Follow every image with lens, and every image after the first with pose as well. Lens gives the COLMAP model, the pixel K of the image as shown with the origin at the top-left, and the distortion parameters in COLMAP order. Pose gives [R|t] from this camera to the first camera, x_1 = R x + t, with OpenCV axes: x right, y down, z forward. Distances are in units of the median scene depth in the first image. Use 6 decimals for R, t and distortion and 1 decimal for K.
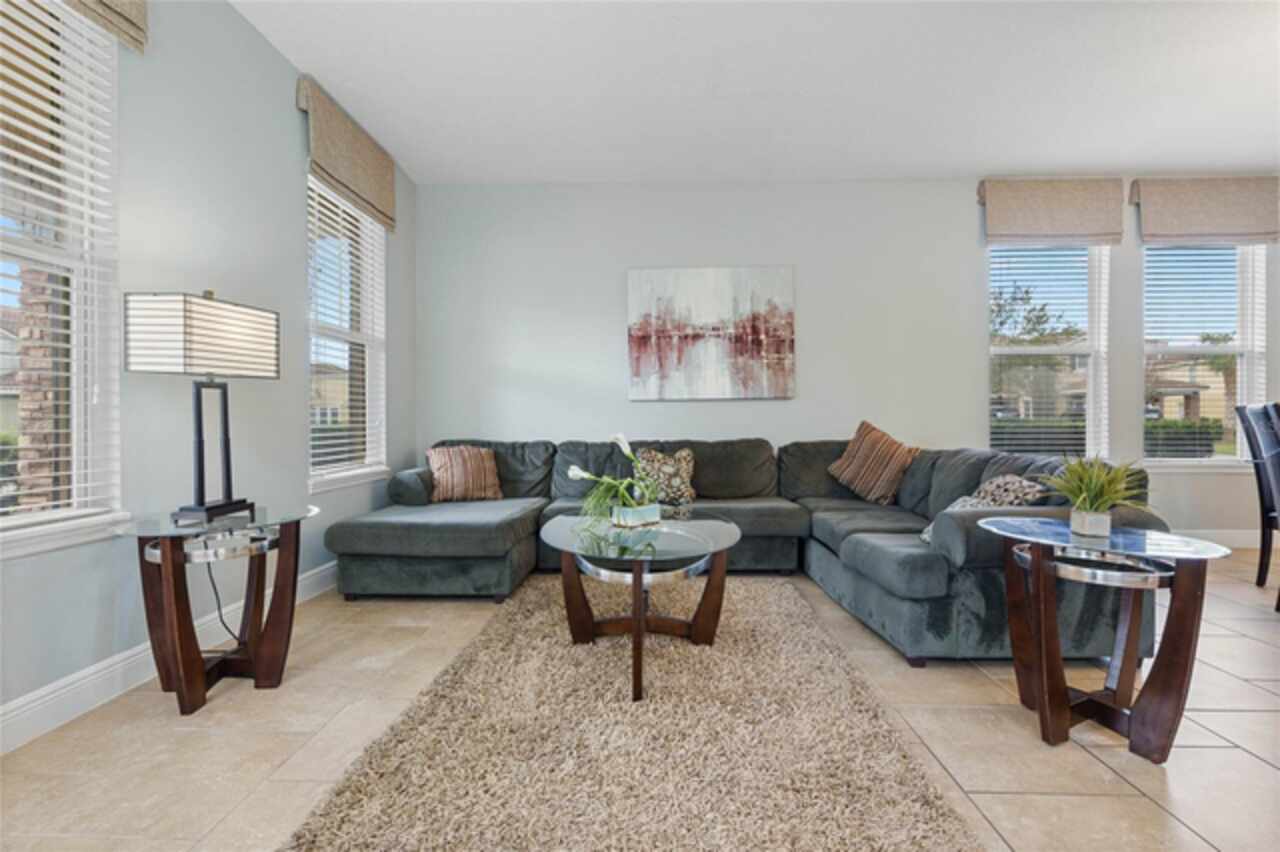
lens RADIAL K [[596.9, 0, 640.0], [0, 596.9, 426.0], [0, 0, 1]] dist [0.000998, 0.000180]
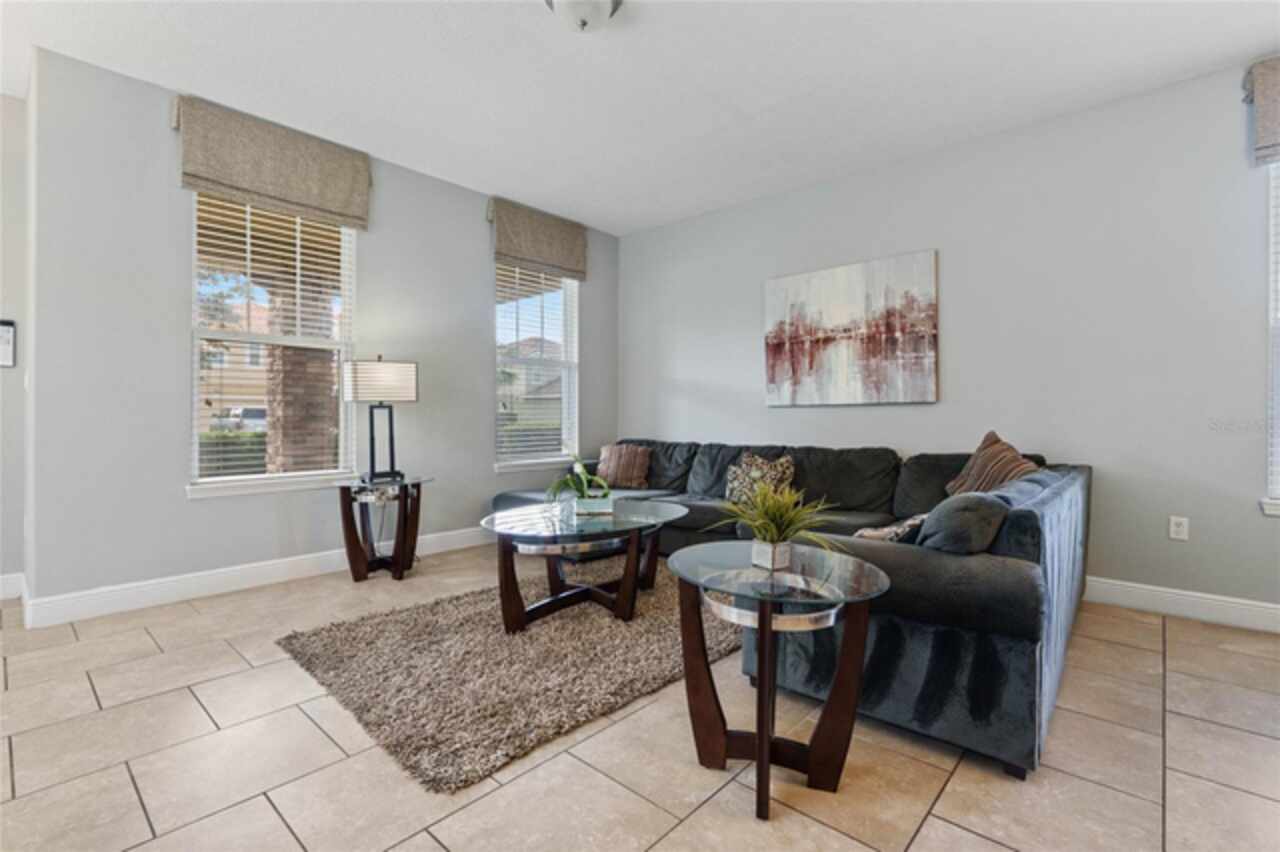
lens RADIAL K [[596.9, 0, 640.0], [0, 596.9, 426.0], [0, 0, 1]] dist [0.000998, 0.000180]
pose [[0.755999, 0.015765, -0.654383, 0.501038], [-0.009974, 0.999871, 0.012566, -0.019436], [0.654497, -0.002973, 0.756059, 0.068475]]
